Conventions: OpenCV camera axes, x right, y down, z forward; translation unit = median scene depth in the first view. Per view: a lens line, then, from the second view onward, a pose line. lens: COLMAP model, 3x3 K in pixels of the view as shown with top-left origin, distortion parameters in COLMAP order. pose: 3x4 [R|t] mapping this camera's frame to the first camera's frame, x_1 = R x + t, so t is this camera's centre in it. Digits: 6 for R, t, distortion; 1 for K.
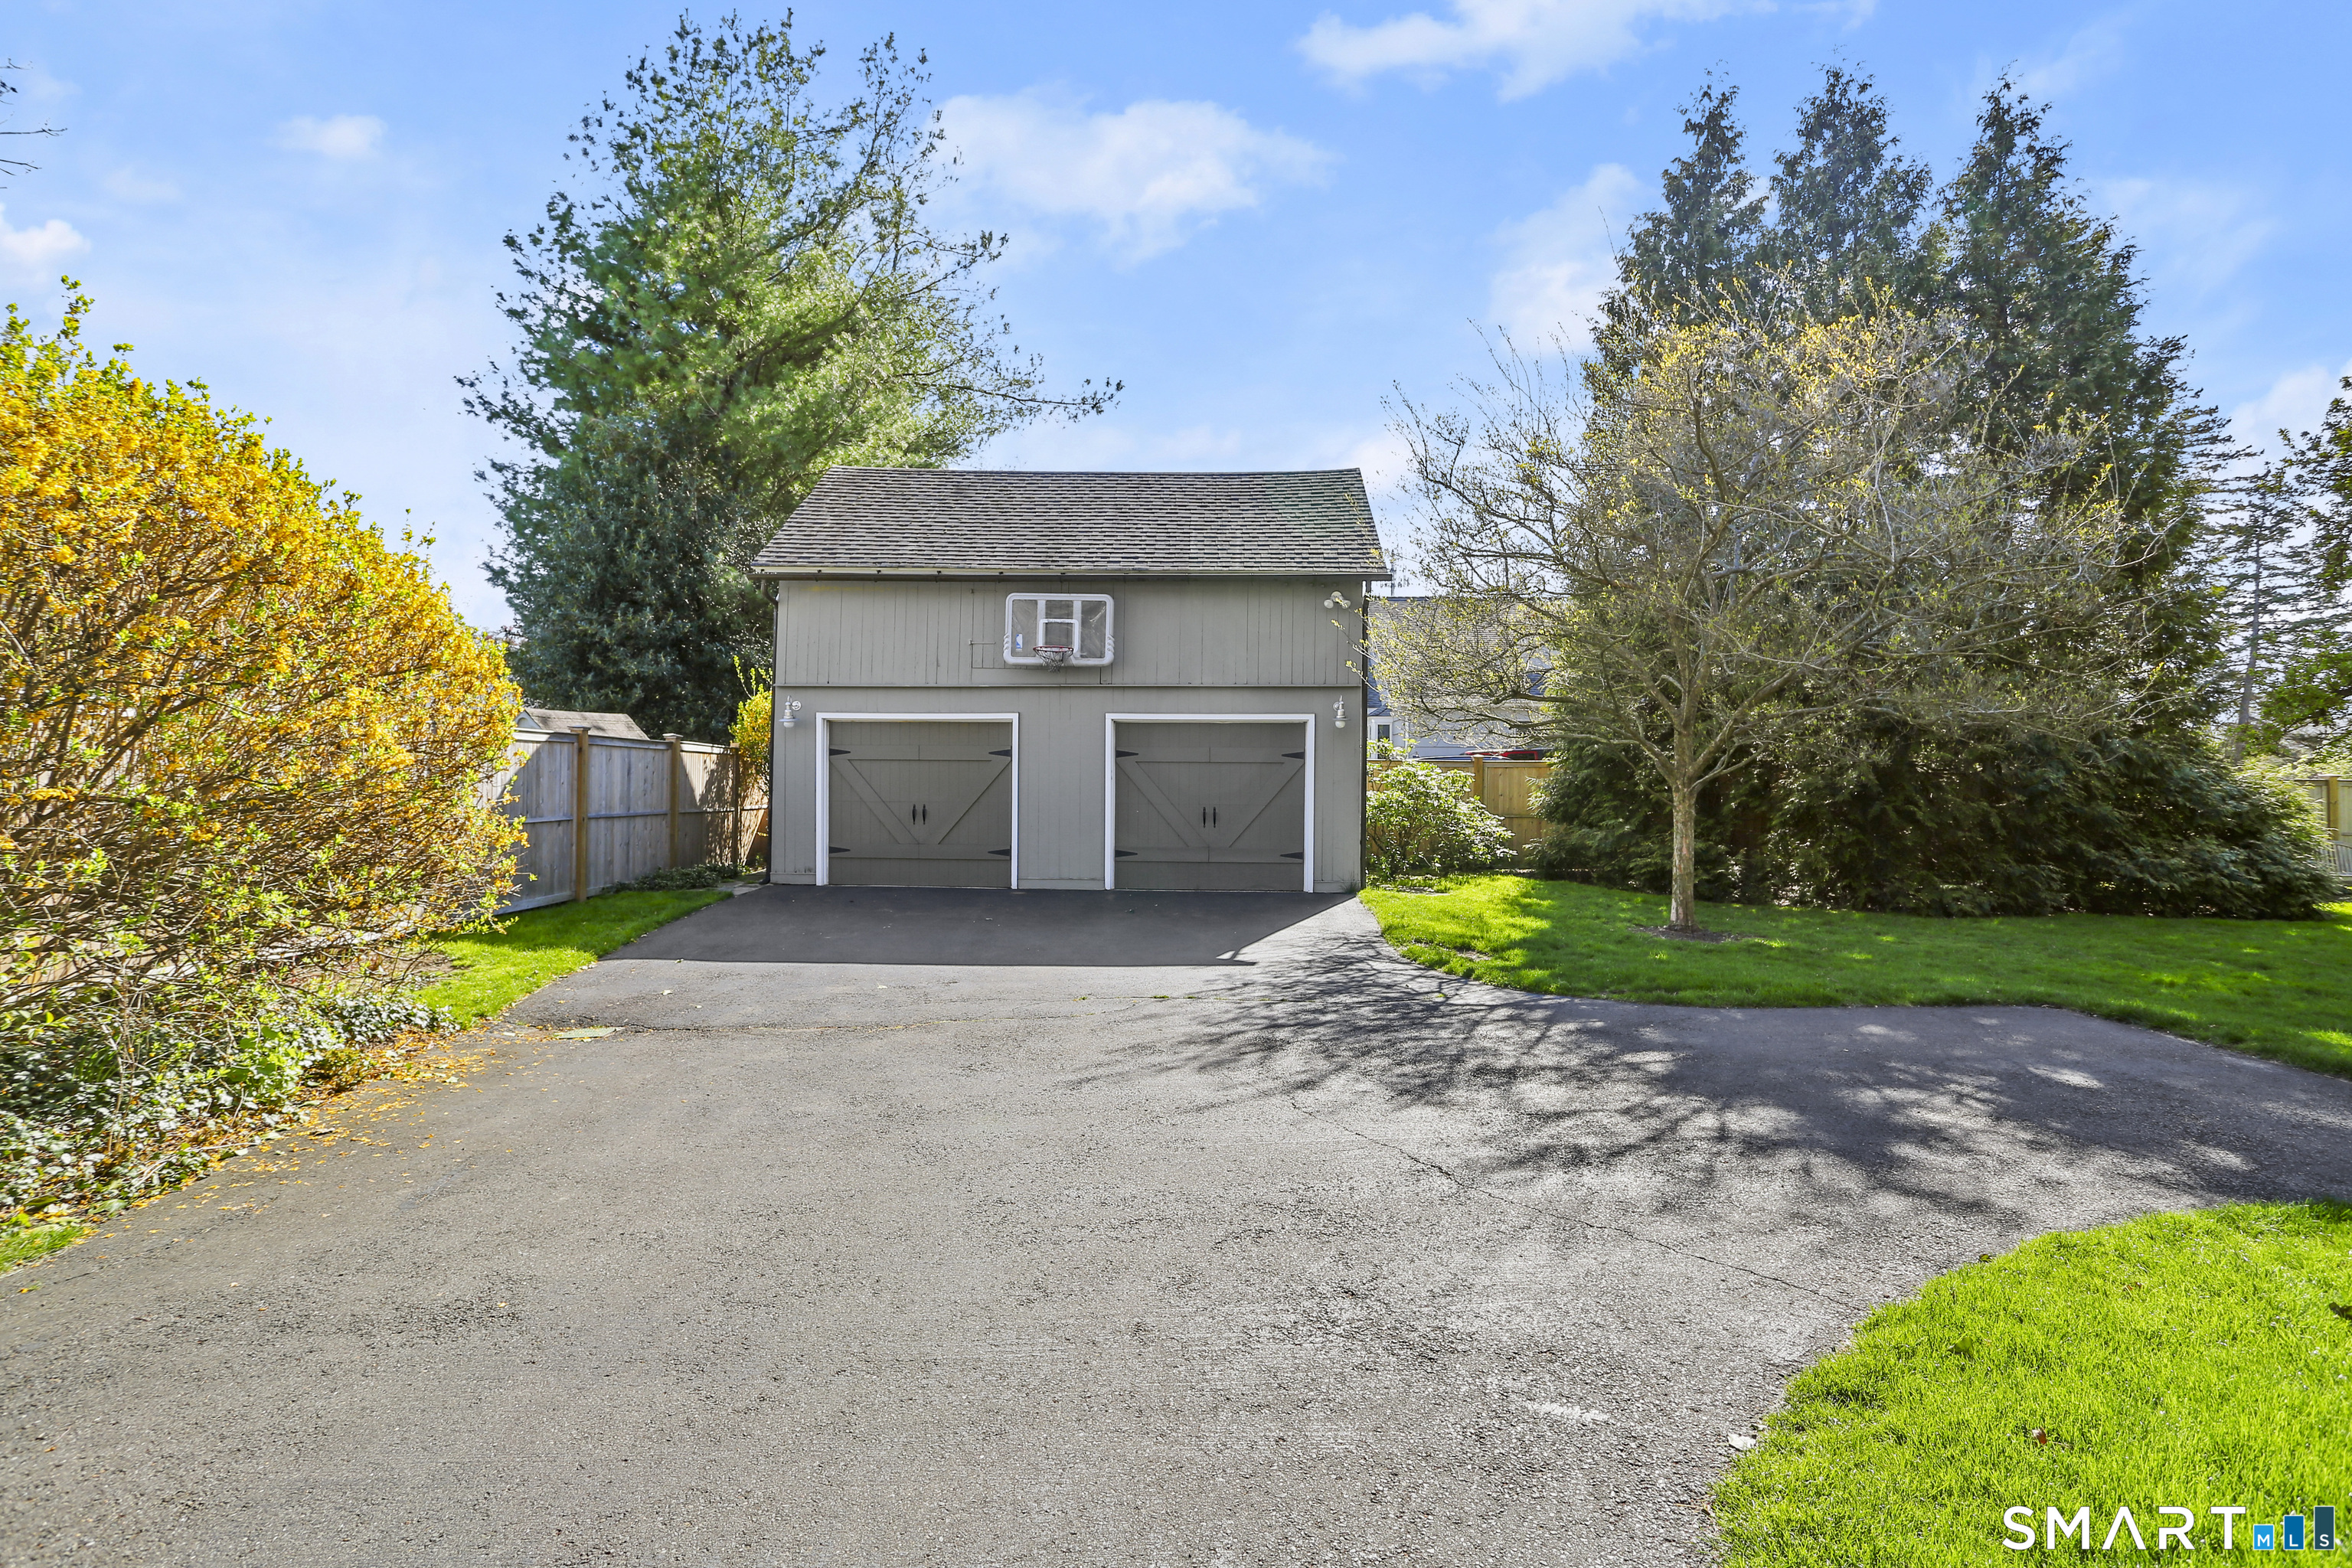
lens RADIAL K [[1147.4, 0, 1176.0], [0, 1147.4, 784.0], [0, 0, 1]] dist [-0.073229, 0.021960]
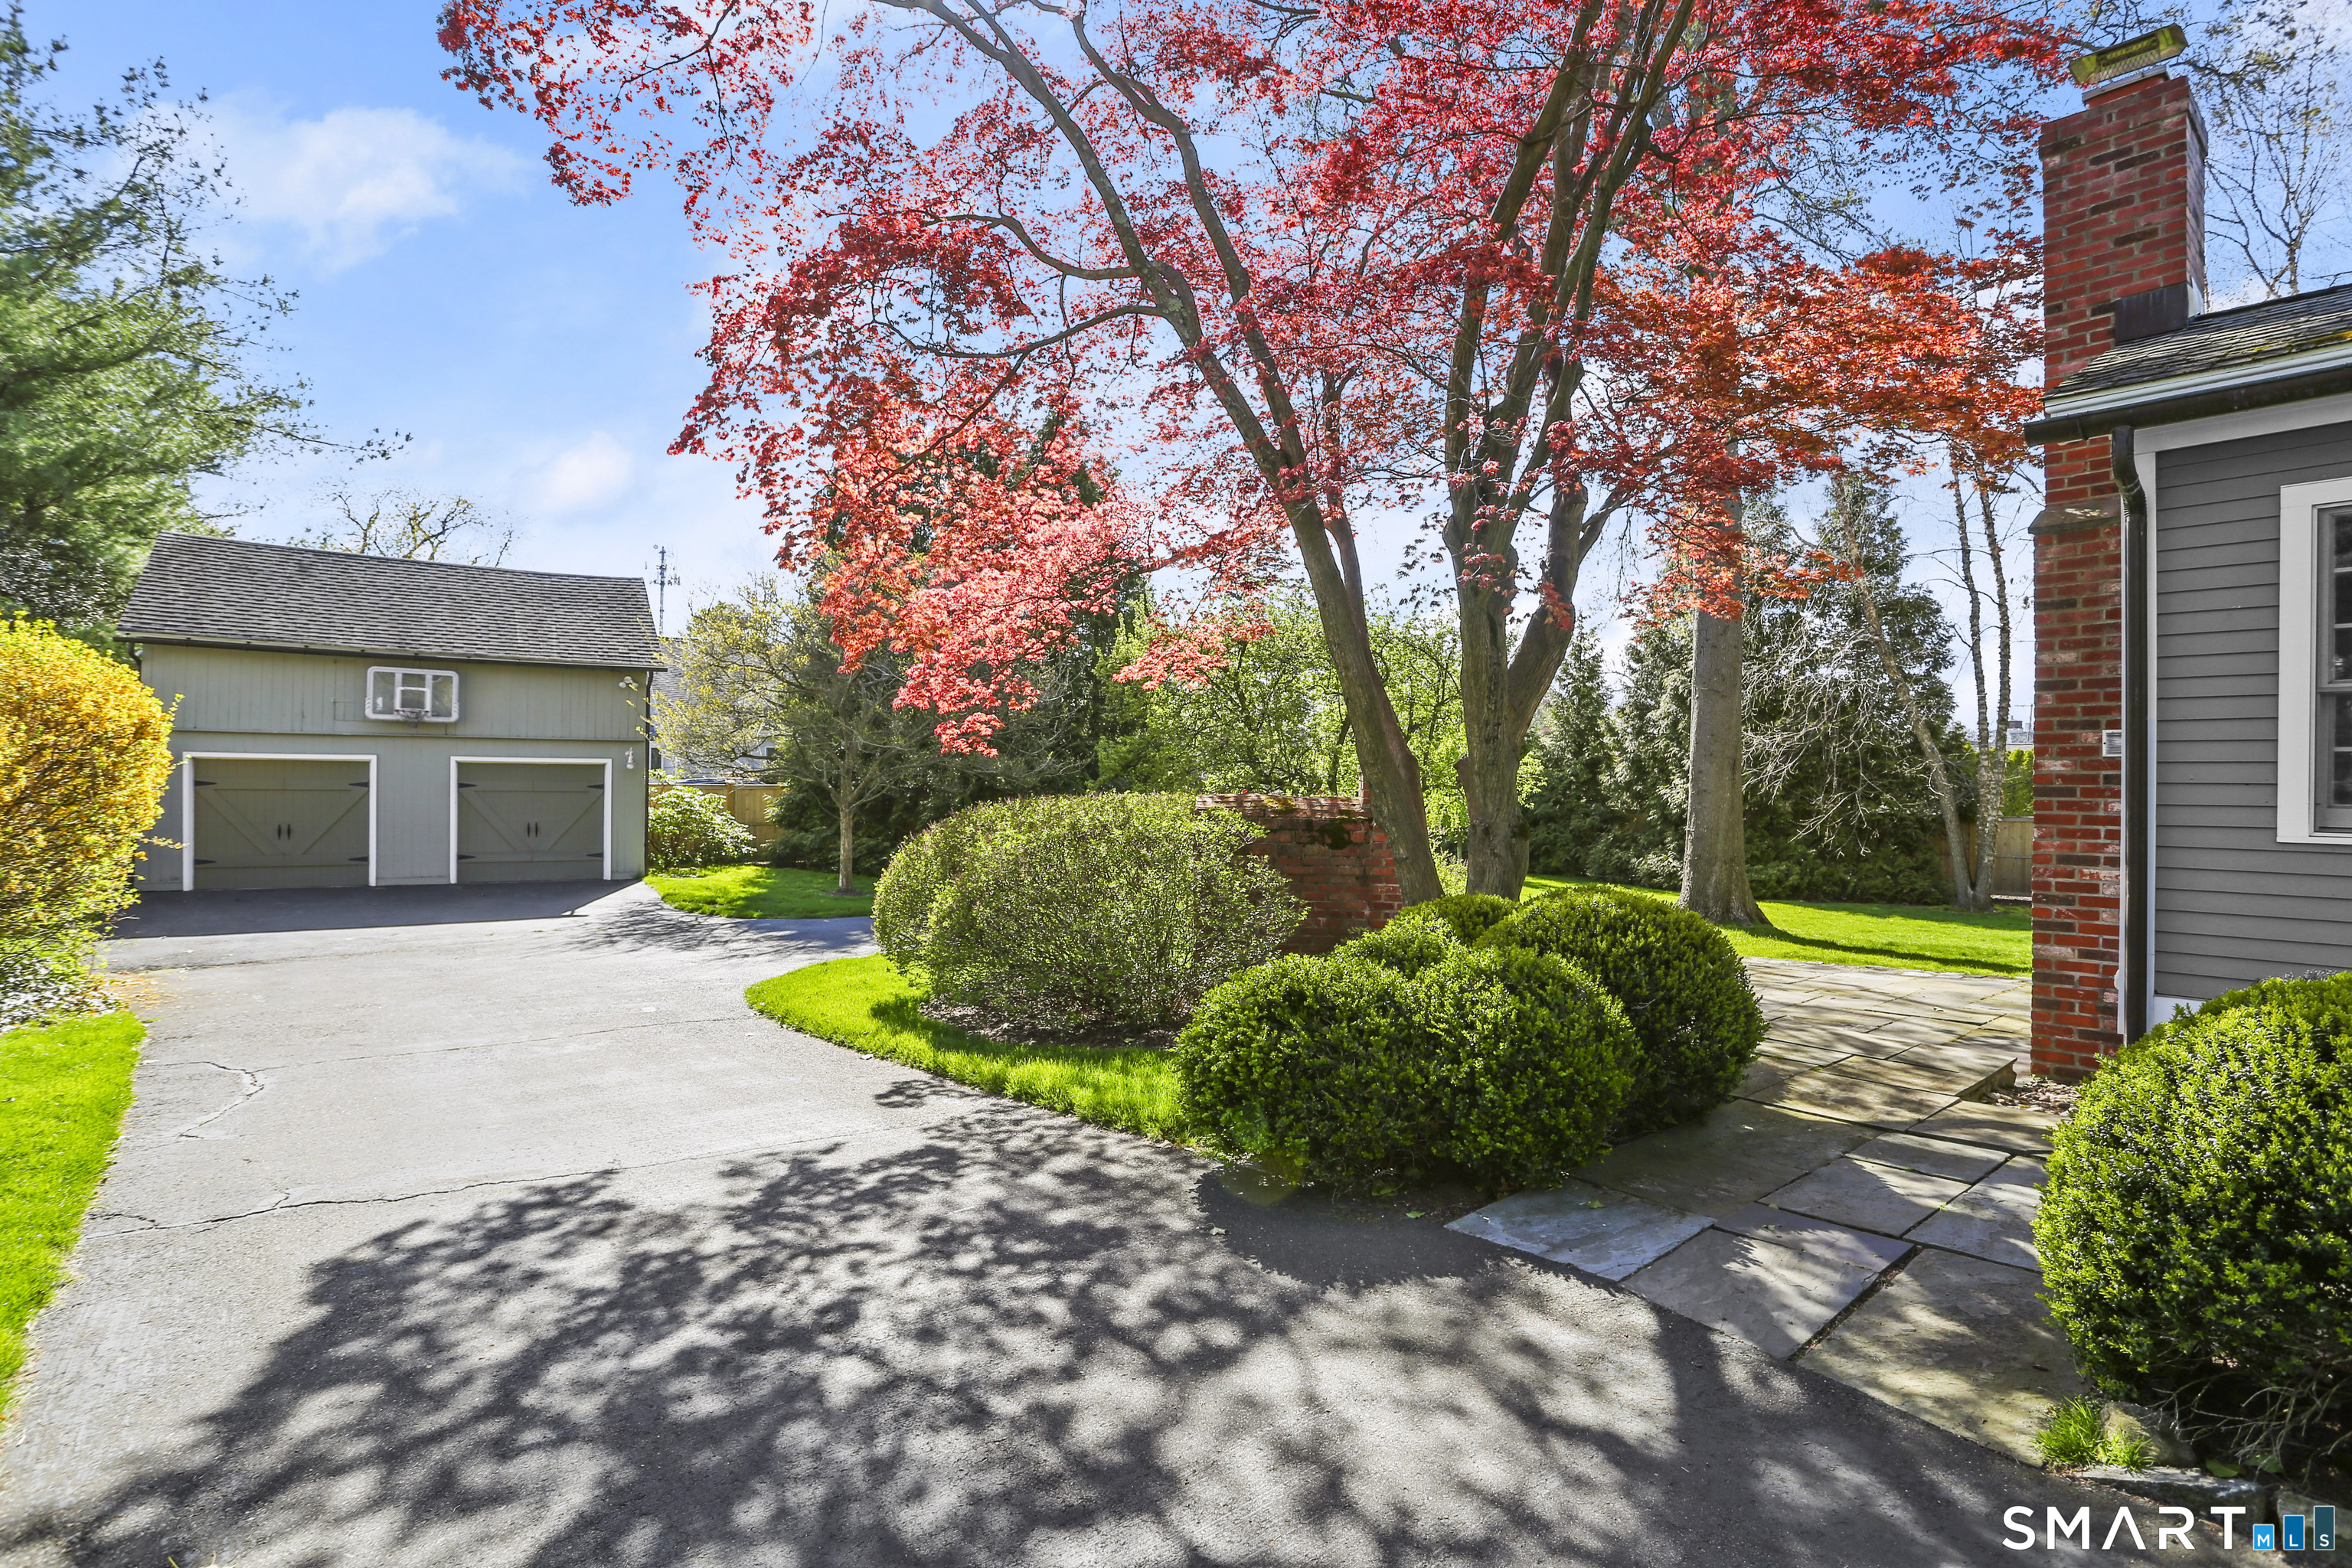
lens RADIAL K [[1147.4, 0, 1176.0], [0, 1147.4, 784.0], [0, 0, 1]] dist [-0.073229, 0.021960]
pose [[0.816173, 0.001375, 0.577806, -0.126038], [-0.000346, 0.999998, -0.001892, -0.026294], [-0.577808, 0.001344, 0.816172, -0.609776]]
